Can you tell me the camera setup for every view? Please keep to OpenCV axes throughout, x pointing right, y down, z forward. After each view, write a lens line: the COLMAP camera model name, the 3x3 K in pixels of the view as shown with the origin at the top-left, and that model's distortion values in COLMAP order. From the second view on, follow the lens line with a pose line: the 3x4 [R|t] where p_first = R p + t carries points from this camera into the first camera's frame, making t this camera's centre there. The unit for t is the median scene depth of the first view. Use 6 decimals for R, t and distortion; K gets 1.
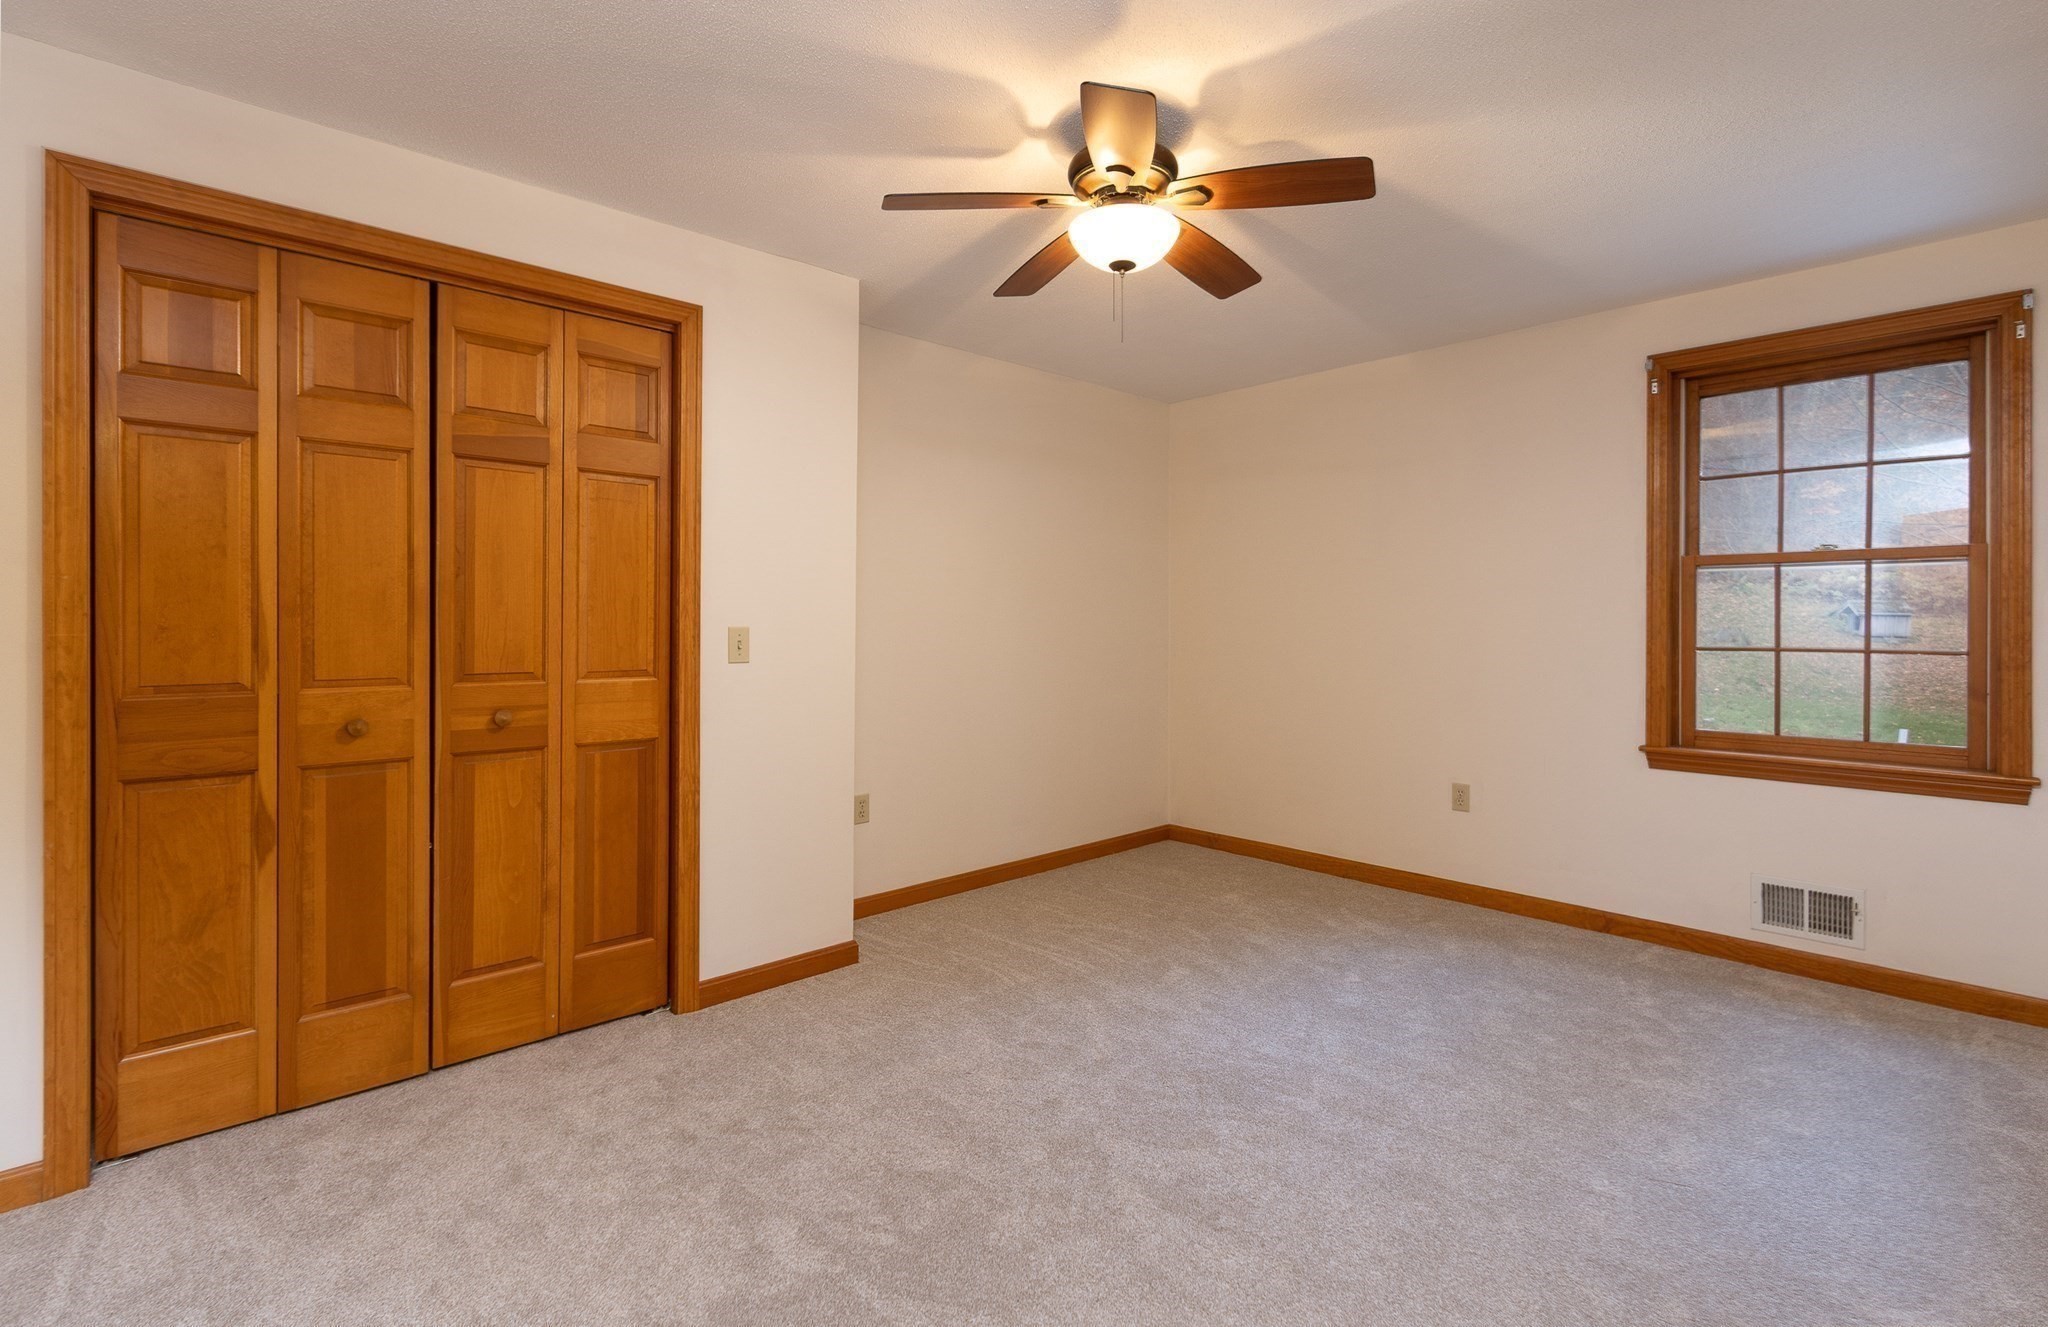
lens RADIAL K [[944.4, 0, 1024.0], [0, 944.4, 663.5], [0, 0, 1]] dist [-0.000556, -0.000143]
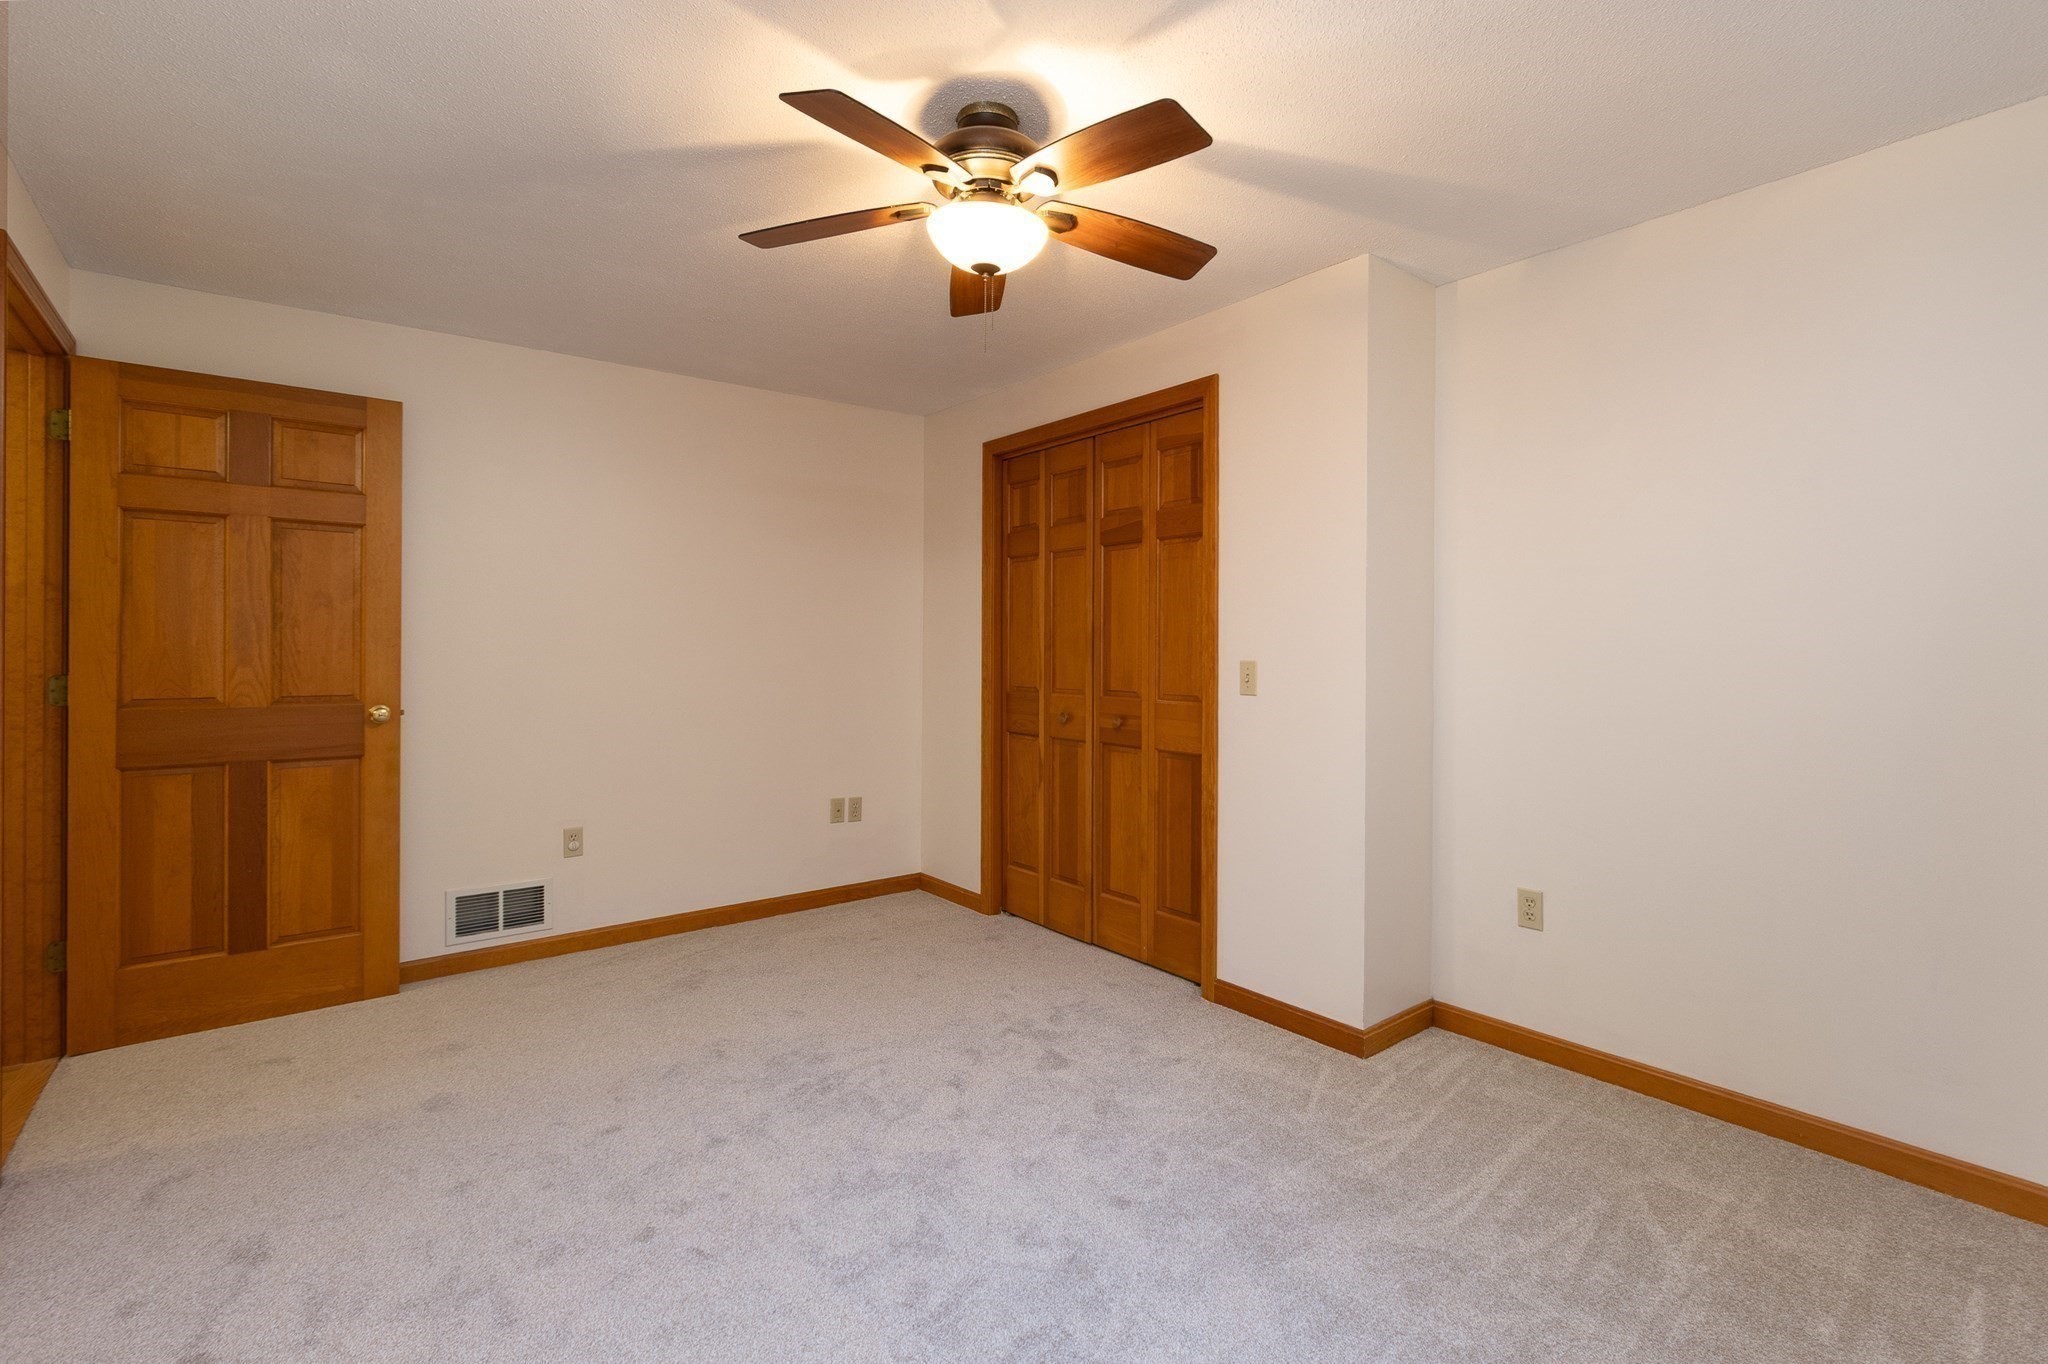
lens RADIAL K [[932.4, 0, 1028.7], [0, 932.4, 667.5], [0, 0, 1]] dist [0.001514, 0.000245]
pose [[-0.078232, 0.022829, -0.996674, 0.880100], [-0.035729, 0.999031, 0.025687, -0.057580], [0.996295, 0.037620, -0.077340, 0.980439]]
